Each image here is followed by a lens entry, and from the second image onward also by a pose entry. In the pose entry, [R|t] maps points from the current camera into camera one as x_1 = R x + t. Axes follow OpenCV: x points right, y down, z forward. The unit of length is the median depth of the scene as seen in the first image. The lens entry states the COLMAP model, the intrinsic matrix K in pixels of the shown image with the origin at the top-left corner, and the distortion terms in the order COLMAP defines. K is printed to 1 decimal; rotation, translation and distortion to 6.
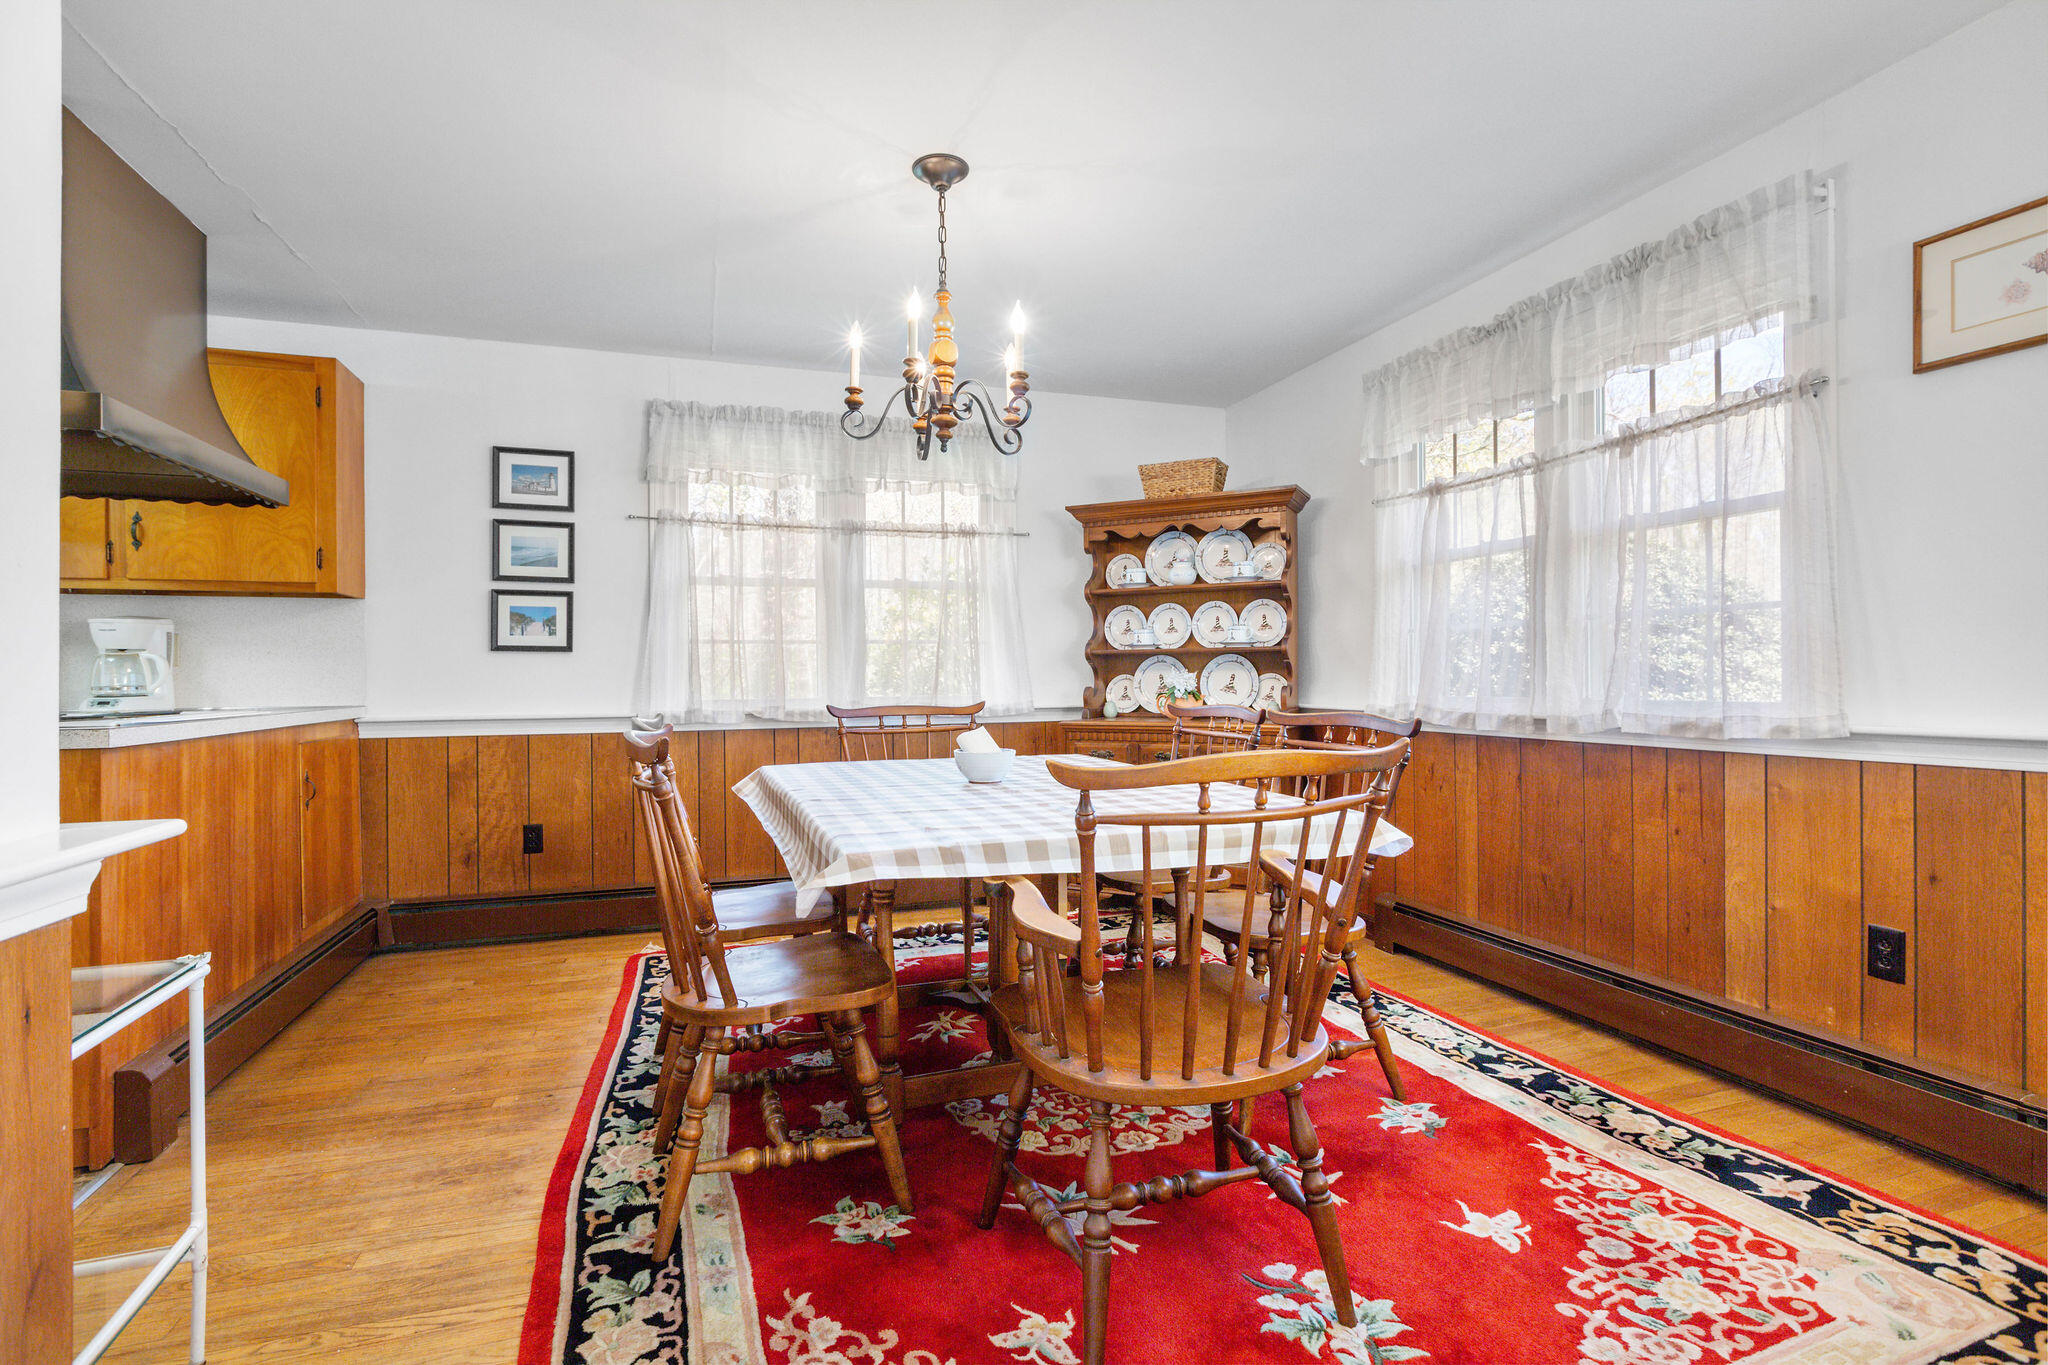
lens RADIAL K [[960.4, 0, 1012.2], [0, 960.4, 673.5], [0, 0, 1]] dist [-0.006725, 0.000505]
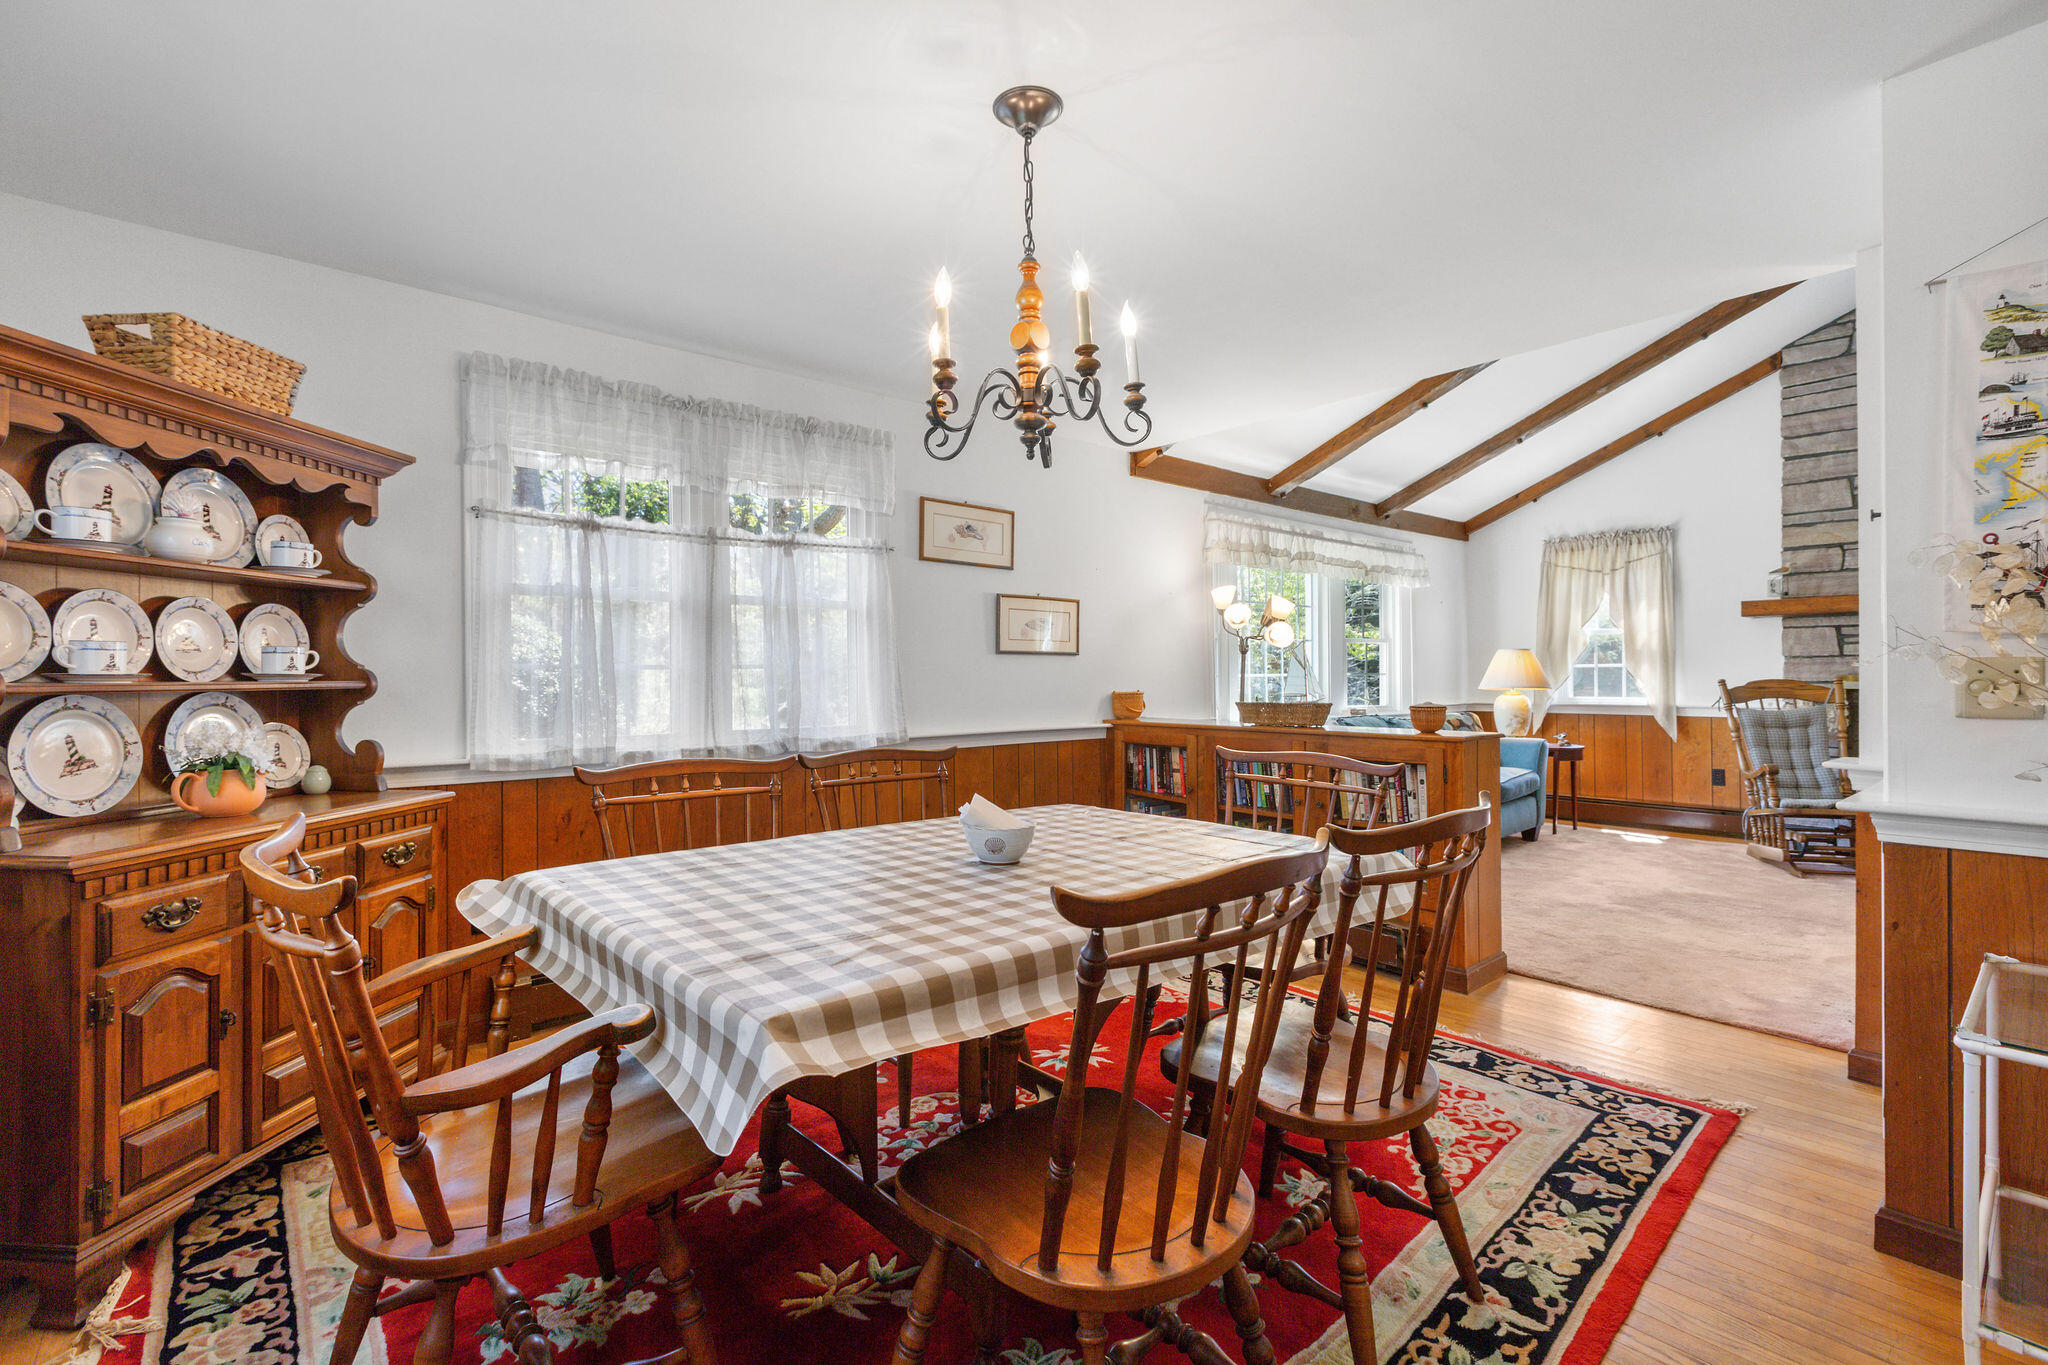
lens RADIAL K [[919.3, 0, 1008.5], [0, 919.3, 676.8], [0, 0, 1]] dist [0.002073, -0.000105]
pose [[-0.382998, 0.009578, 0.923700, -0.510700], [0.003459, 0.999954, -0.008934, -0.025624], [-0.923743, -0.000227, -0.383013, 0.859828]]
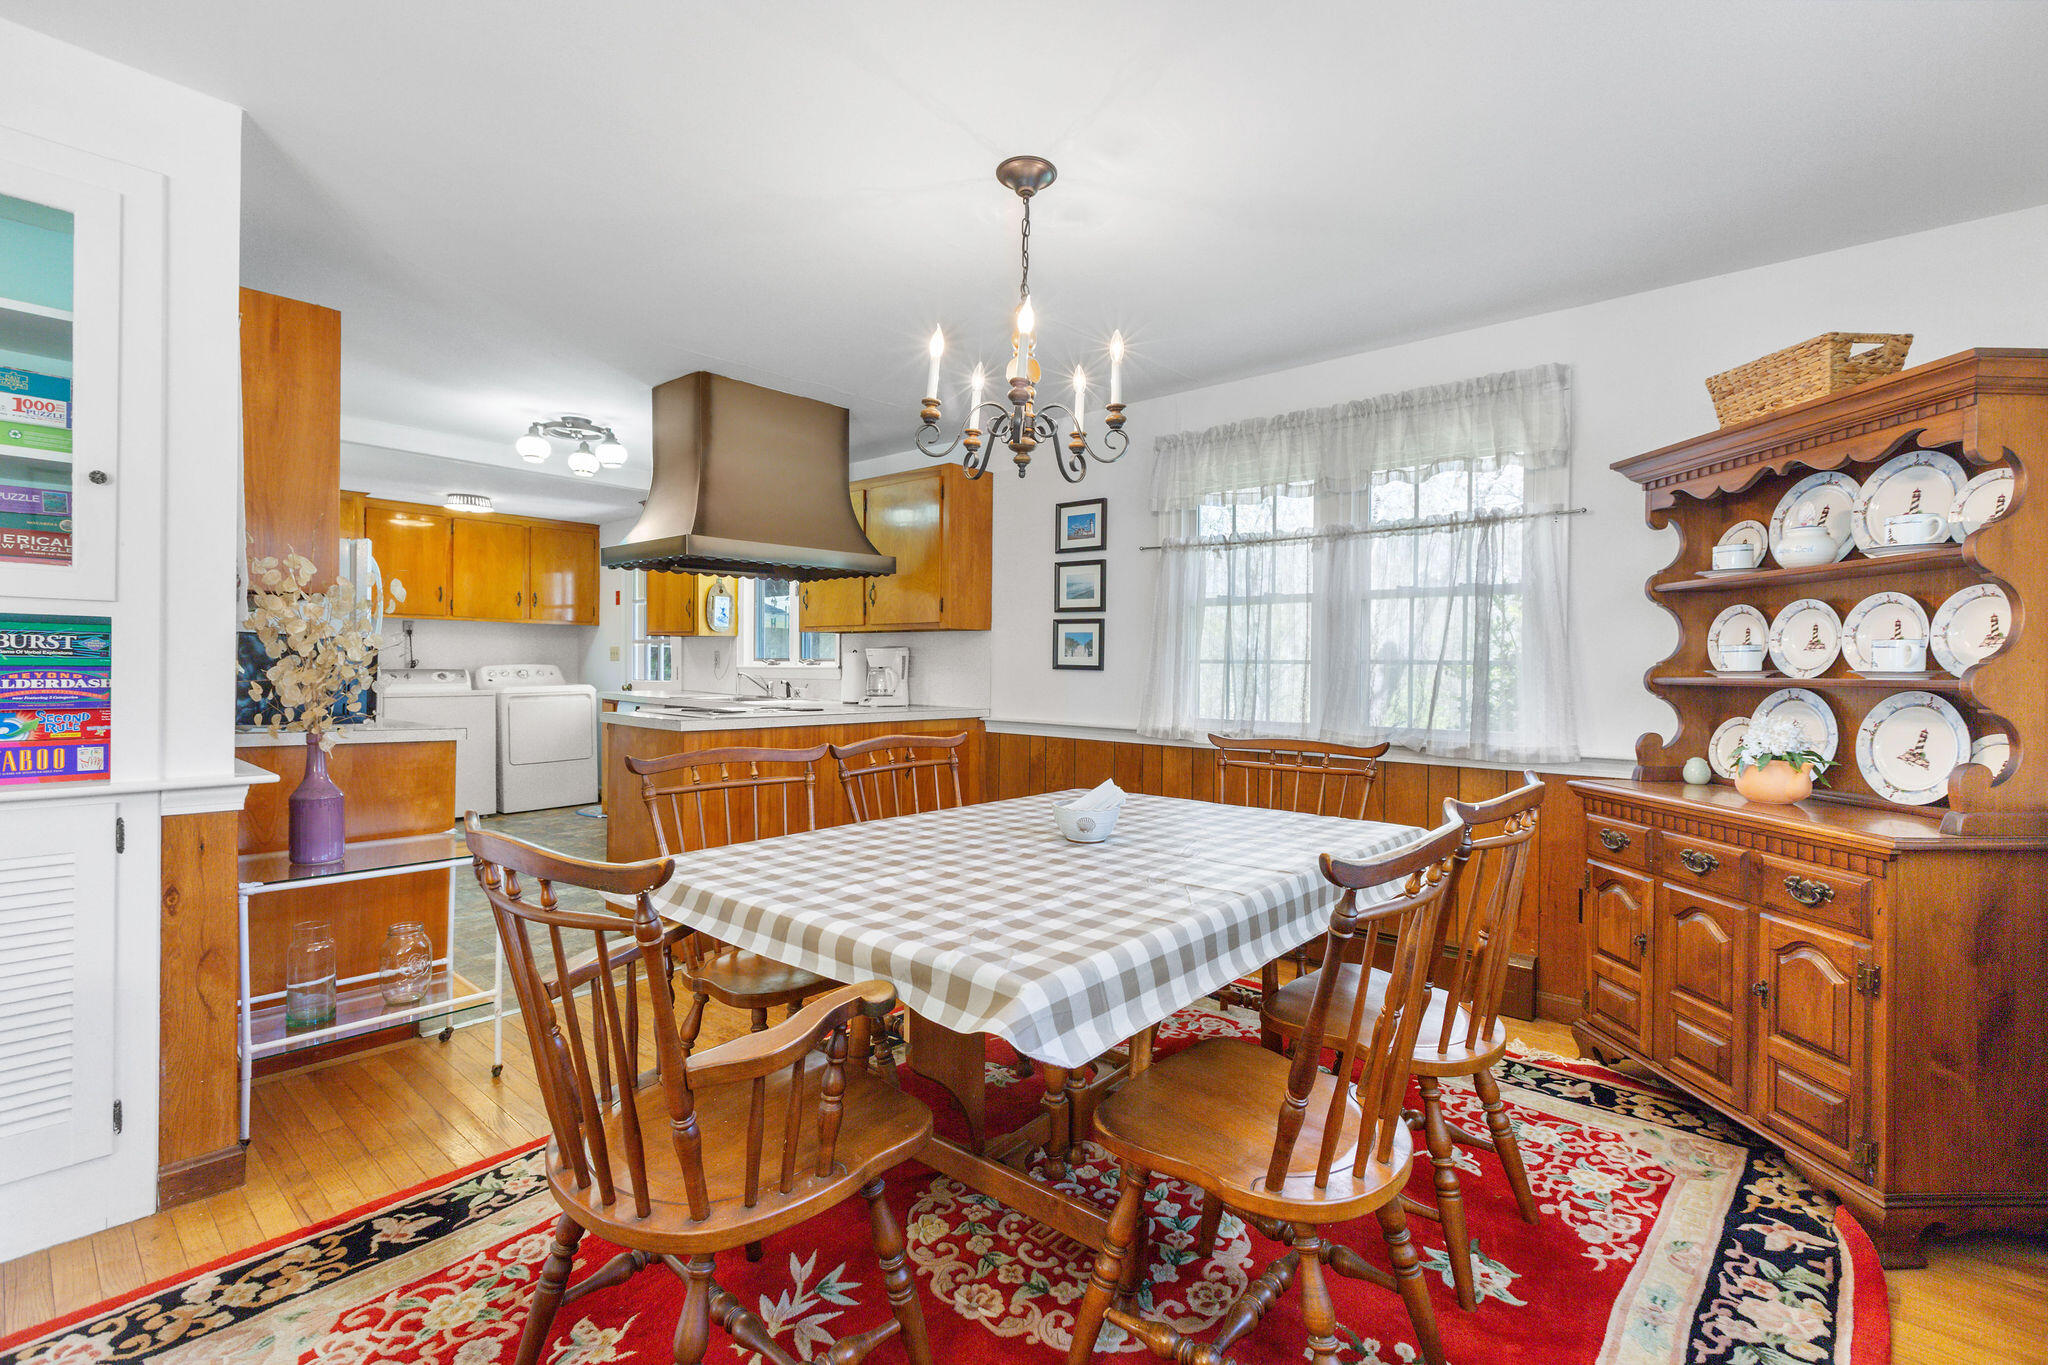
lens RADIAL K [[919.3, 0, 1014.2], [0, 919.3, 673.0], [0, 0, 1]] dist [0.002073, -0.000105]
pose [[0.502095, 0.018437, -0.864616, 0.461169], [-0.013027, 0.999821, 0.013755, -0.034304], [0.864714, 0.004357, 0.502245, 0.355414]]
